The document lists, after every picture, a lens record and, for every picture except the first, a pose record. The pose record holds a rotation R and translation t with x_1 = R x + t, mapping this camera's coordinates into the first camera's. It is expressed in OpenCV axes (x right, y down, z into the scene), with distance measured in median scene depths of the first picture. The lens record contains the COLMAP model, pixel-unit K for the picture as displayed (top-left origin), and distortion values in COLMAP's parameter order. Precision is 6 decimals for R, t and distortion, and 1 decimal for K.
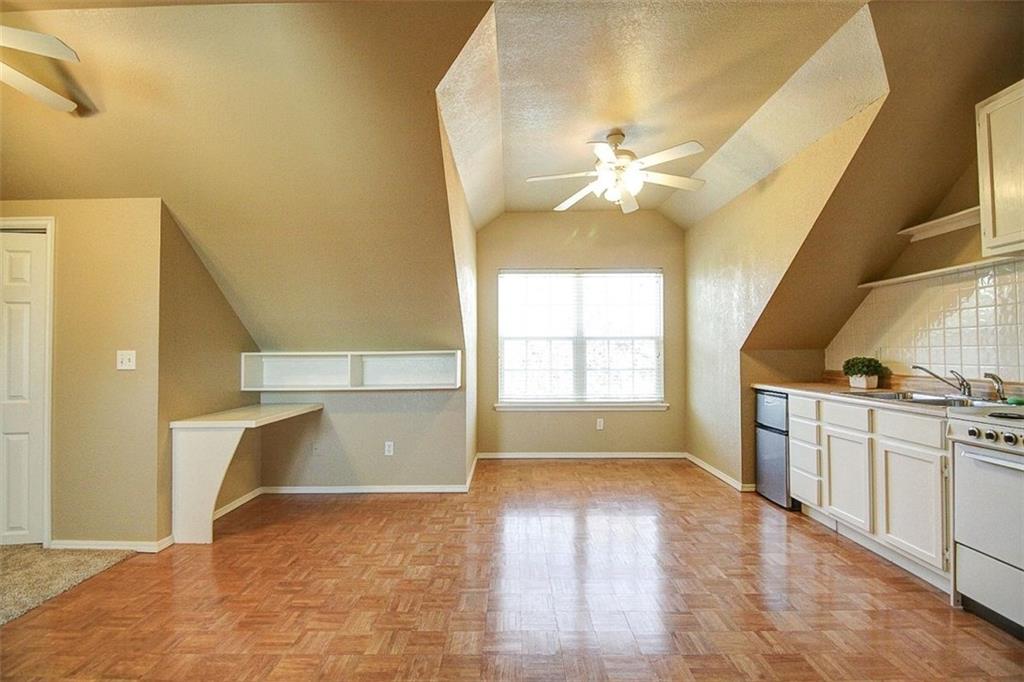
lens RADIAL K [[476.5, 0, 512.0], [0, 476.5, 341.0], [0, 0, 1]] dist [-0.002838, -0.000263]
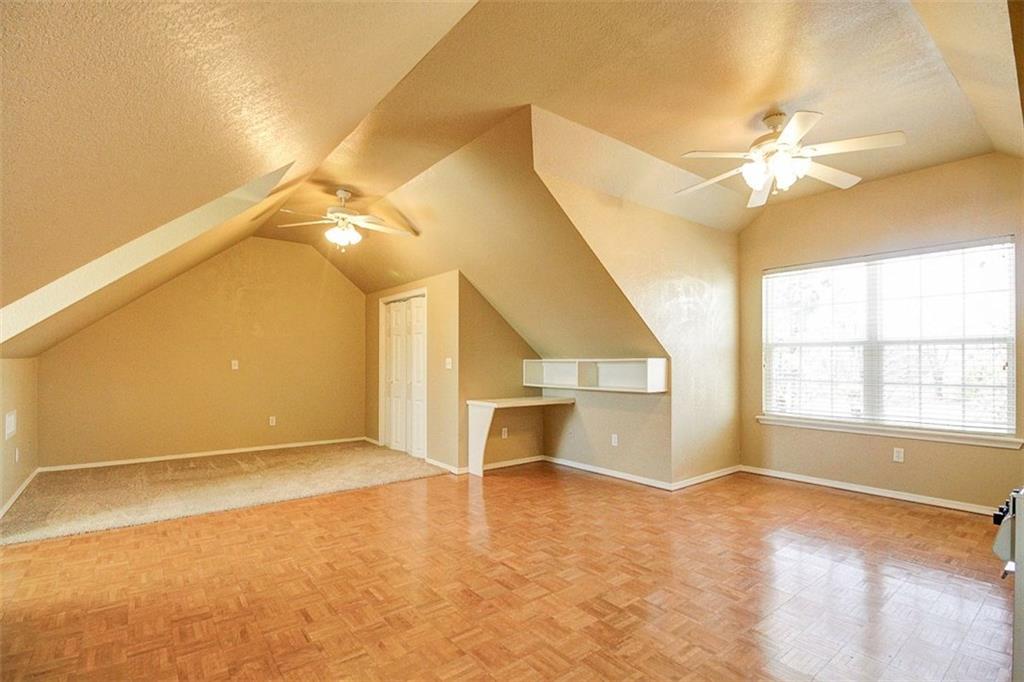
lens RADIAL K [[485.4, 0, 513.6], [0, 485.4, 354.3], [0, 0, 1]] dist [0.000496, -0.014288]
pose [[0.620198, -0.004160, -0.784434, 0.563253], [0.014401, 0.999878, 0.006083, -0.000497], [0.784313, -0.015070, 0.620182, 0.051660]]
